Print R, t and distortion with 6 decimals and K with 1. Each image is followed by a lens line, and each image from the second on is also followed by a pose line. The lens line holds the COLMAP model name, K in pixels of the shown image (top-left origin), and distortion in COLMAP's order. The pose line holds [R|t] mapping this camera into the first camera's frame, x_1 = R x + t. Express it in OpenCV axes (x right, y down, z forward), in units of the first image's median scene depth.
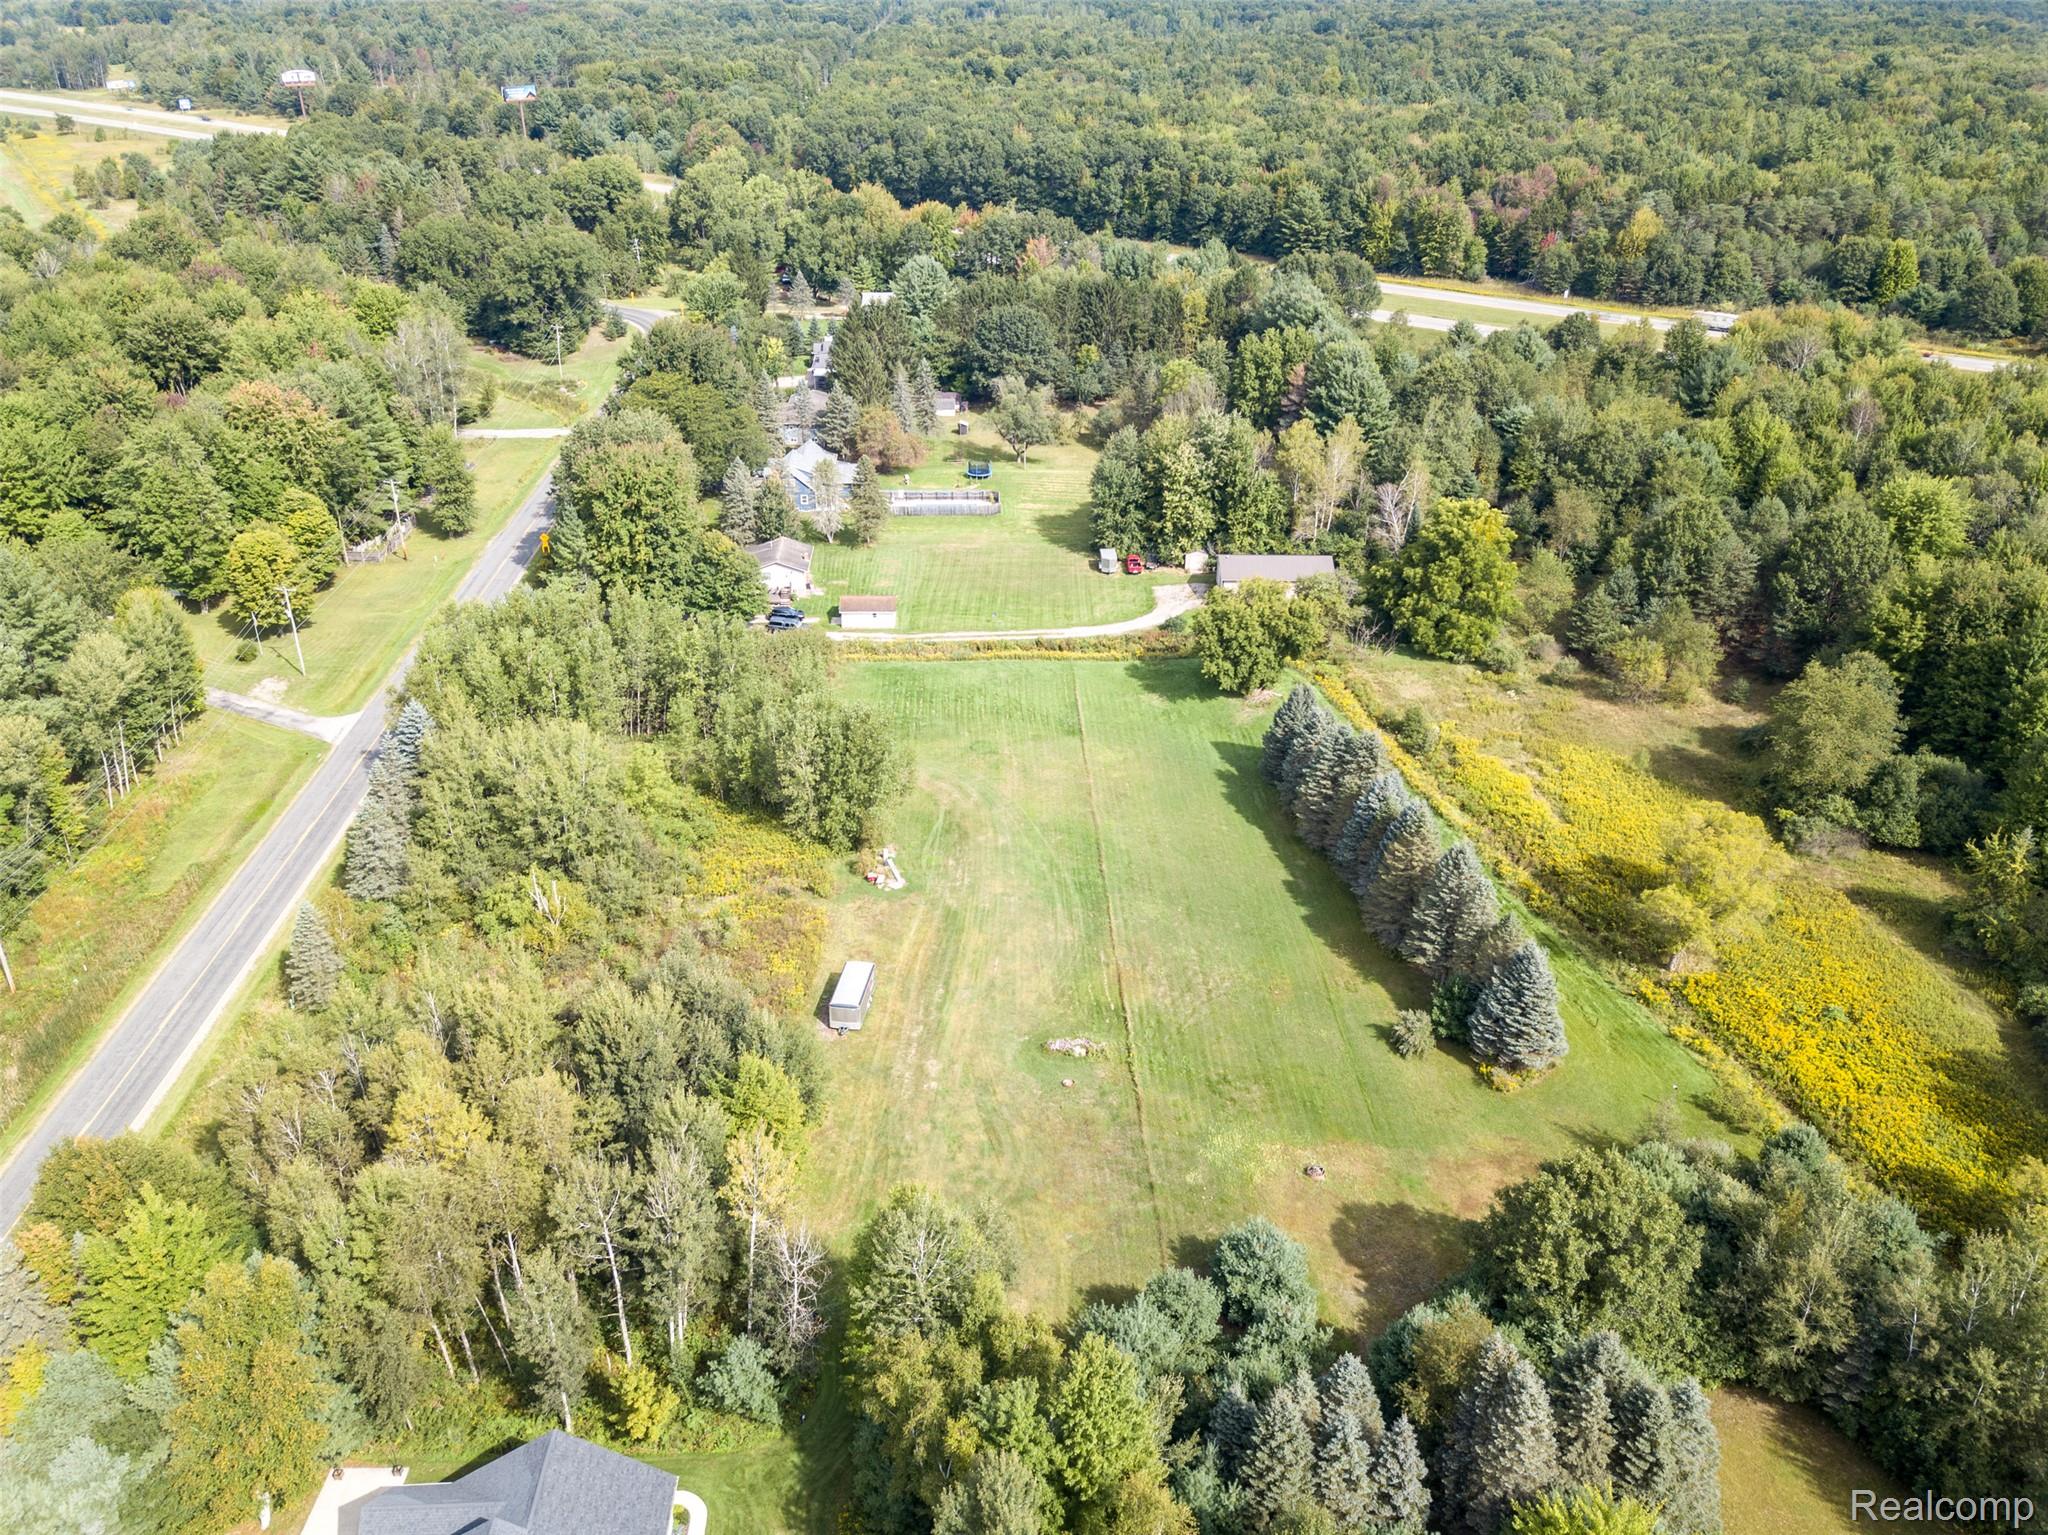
lens RADIAL K [[1580.9, 0, 1030.7], [0, 1580.9, 742.9], [0, 0, 1]] dist [0.025805, 0.011683]
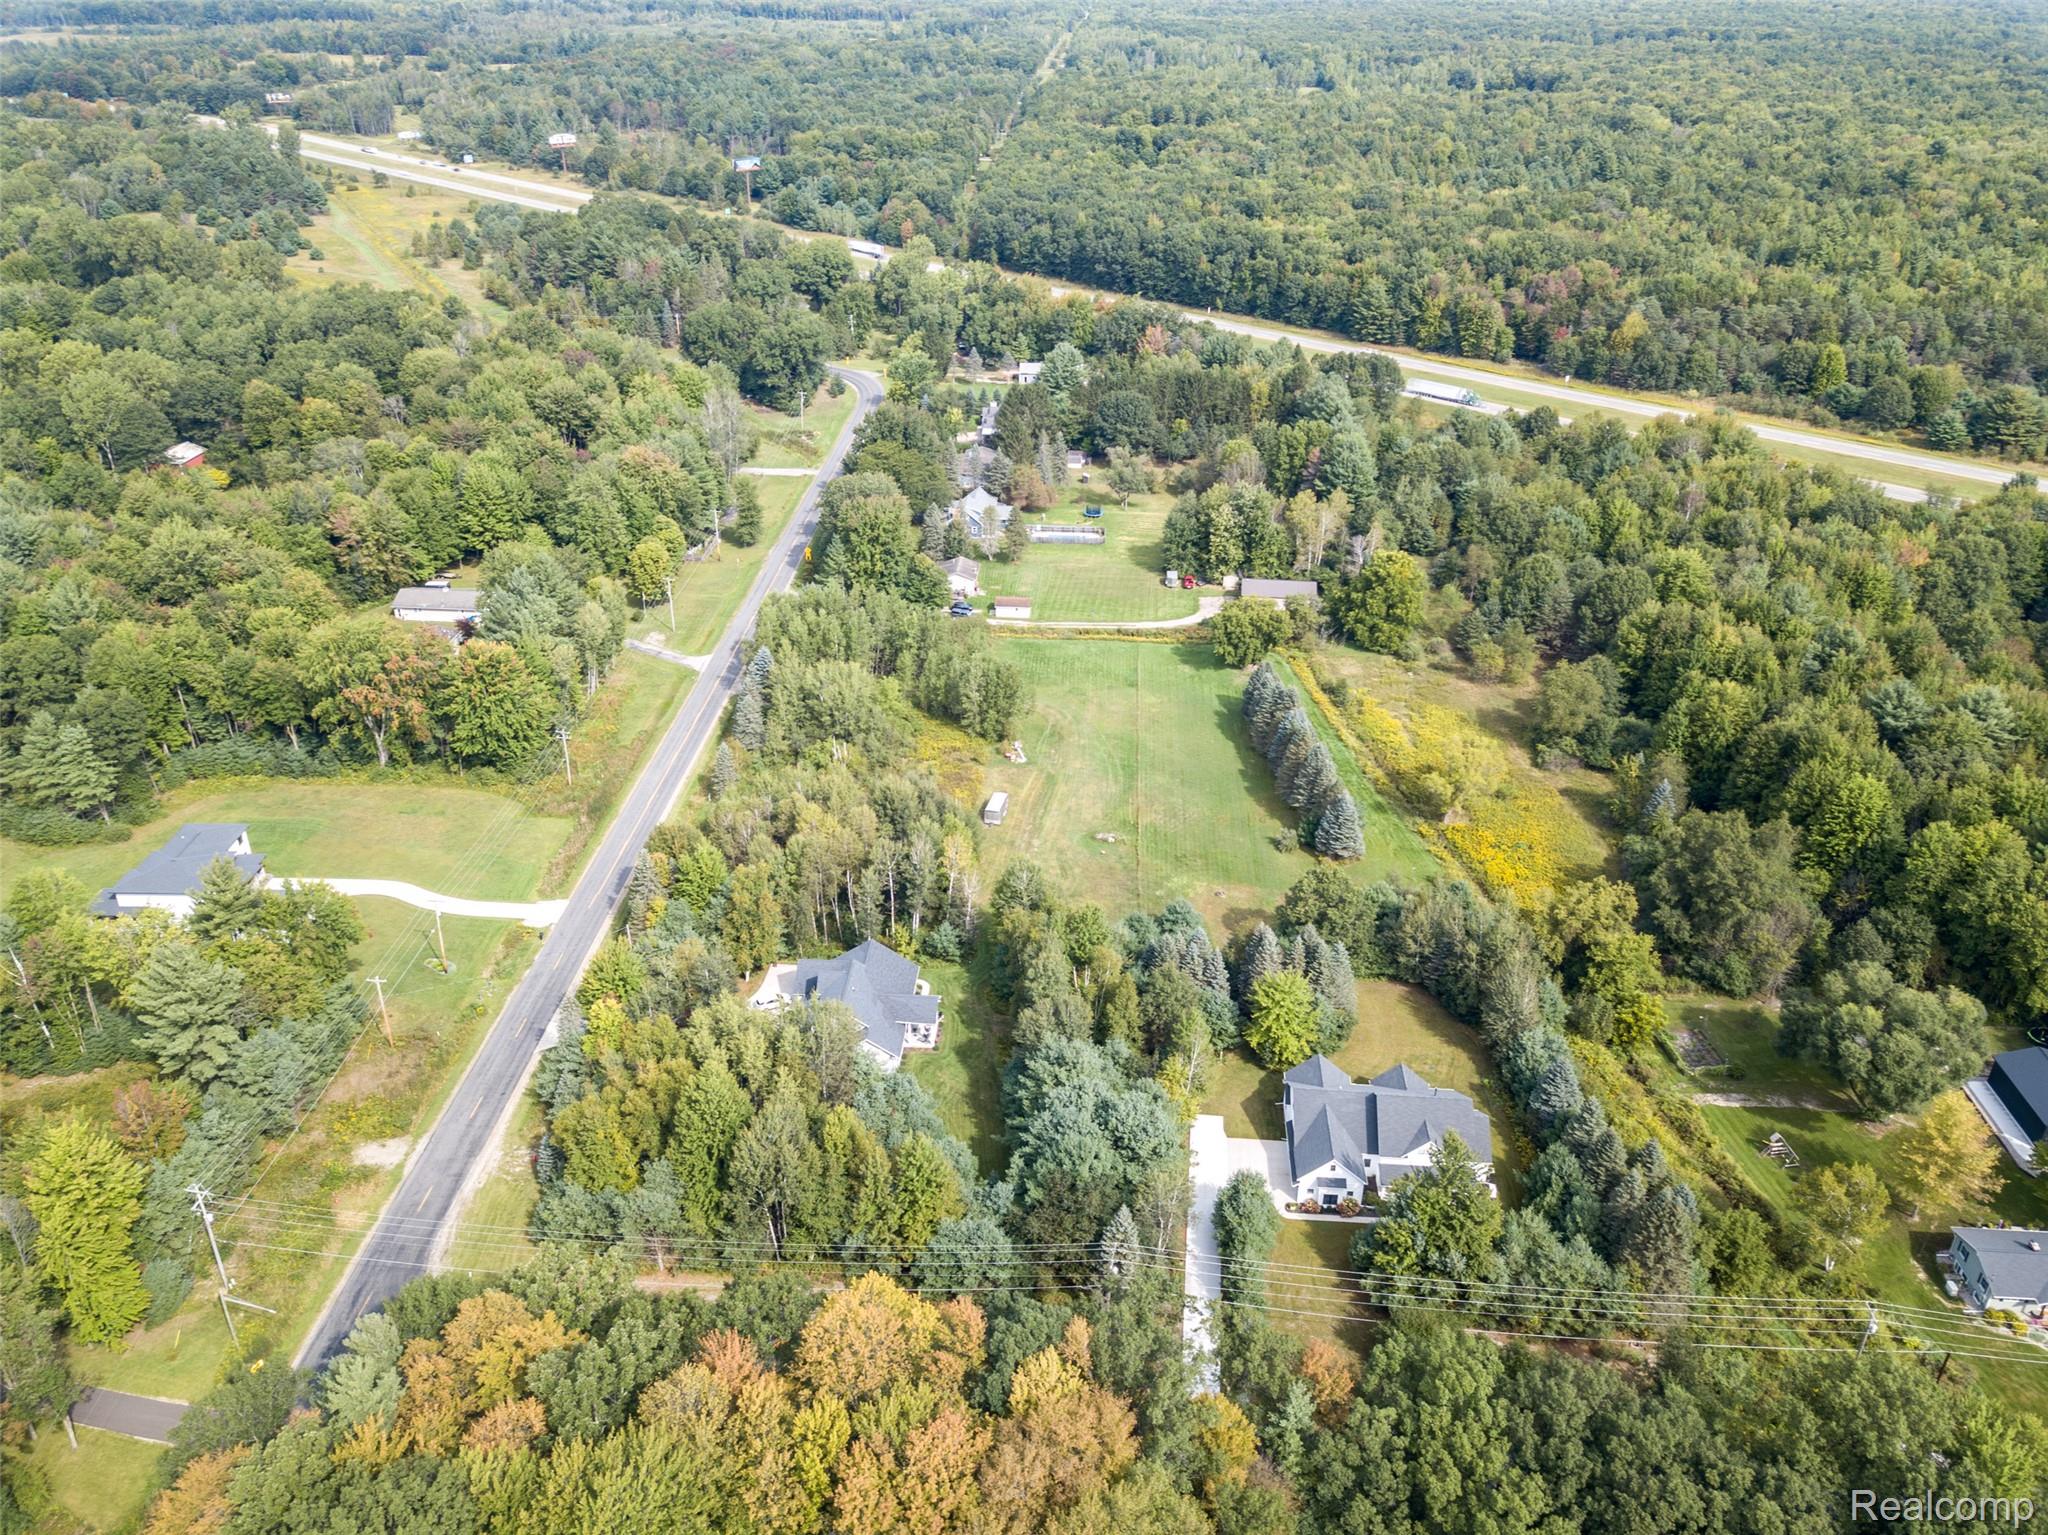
lens RADIAL K [[1580.9, 0, 1030.7], [0, 1580.9, 742.9], [0, 0, 1]] dist [0.025805, 0.011683]
pose [[0.995168, 0.047940, -0.085688, 0.051066], [-0.047585, 0.998848, 0.006179, 0.038536], [0.085885, -0.002072, 0.996303, -0.518564]]
